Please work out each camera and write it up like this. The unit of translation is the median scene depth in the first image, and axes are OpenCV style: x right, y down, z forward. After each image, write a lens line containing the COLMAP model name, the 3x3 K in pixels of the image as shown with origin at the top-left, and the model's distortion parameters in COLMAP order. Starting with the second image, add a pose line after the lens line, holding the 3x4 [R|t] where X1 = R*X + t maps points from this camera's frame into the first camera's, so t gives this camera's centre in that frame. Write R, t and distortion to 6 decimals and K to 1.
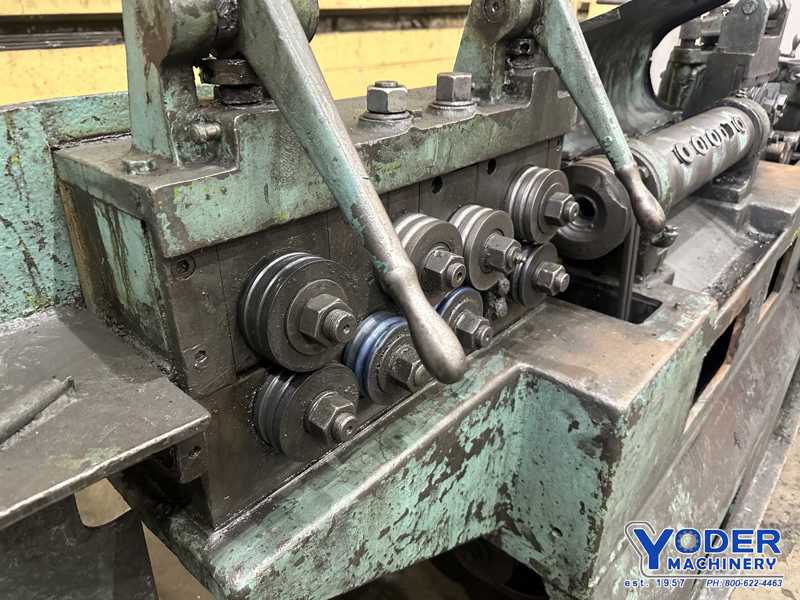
lens RADIAL K [[570.6, 0, 400.0], [0, 570.6, 300.0], [0, 0, 1]] dist [-0.001110, 0.000191]
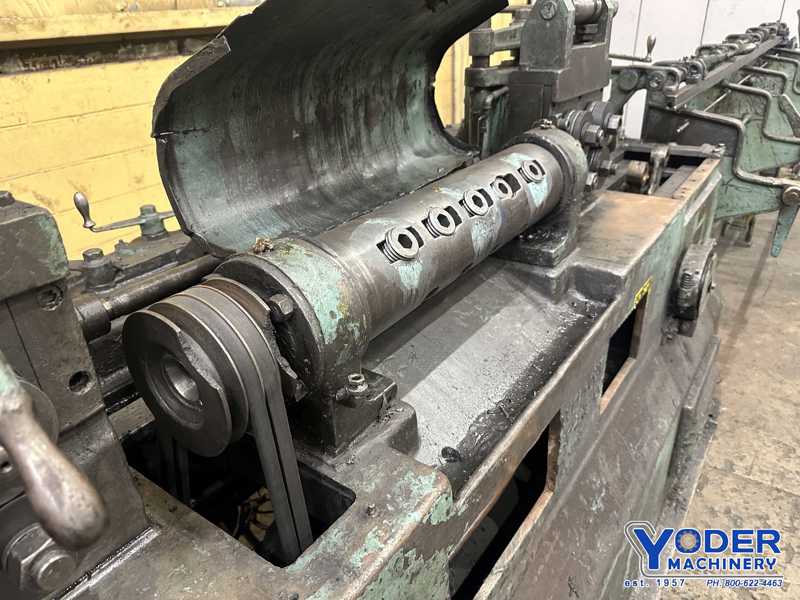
lens RADIAL K [[562.6, 0, 390.3], [0, 562.6, 302.5], [0, 0, 1]] dist [0.061347, -0.078713]
pose [[0.994456, -0.084651, 0.062381, 0.329778], [0.085175, 0.996349, -0.005788, -0.139687], [-0.061663, 0.011069, 0.998036, 0.261356]]
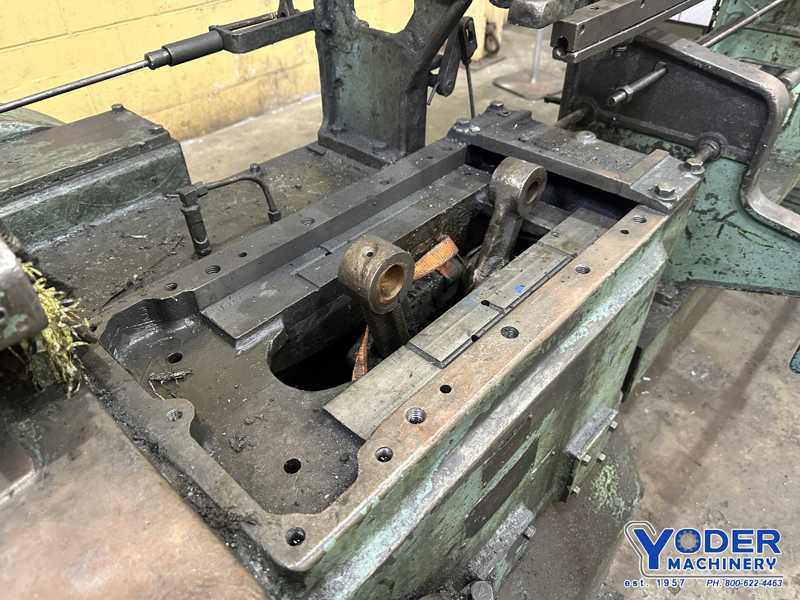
lens RADIAL K [[567.9, 0, 396.4], [0, 567.9, 307.4], [0, 0, 1]] dist [0.001291, 0.000035]
pose [[0.999636, 0.003736, -0.026709, 1.001080], [0.002550, 0.972833, 0.231496, -0.460868], [0.026848, -0.231480, 0.972469, 1.052703]]
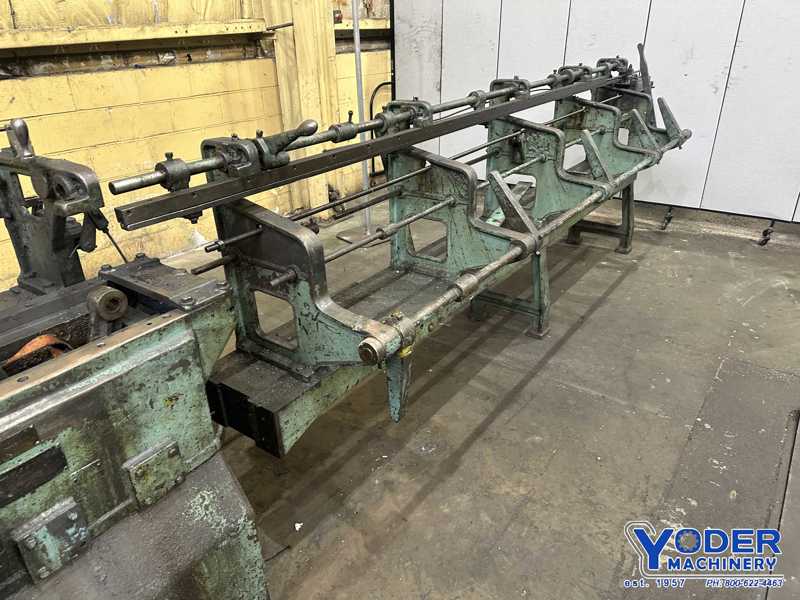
lens RADIAL K [[552.8, 0, 394.2], [0, 552.8, 299.6], [0, 0, 1]] dist [0.161409, -0.294909]
pose [[0.995735, -0.065828, 0.064647, 1.485229], [0.067616, 0.997376, -0.025861, -0.399879], [-0.062775, 0.030122, 0.997573, 0.710916]]
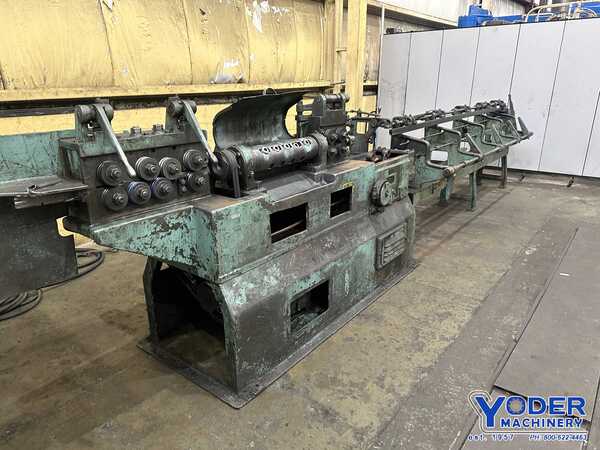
lens RADIAL K [[414.6, 0, 295.6], [0, 414.6, 224.7], [0, 0, 1]] dist [0.161409, -0.294909]
pose [[0.998738, -0.024873, 0.043635, 0.418281], [0.031050, 0.988627, -0.147148, 0.353680], [-0.039479, 0.148317, 0.988152, -0.863601]]
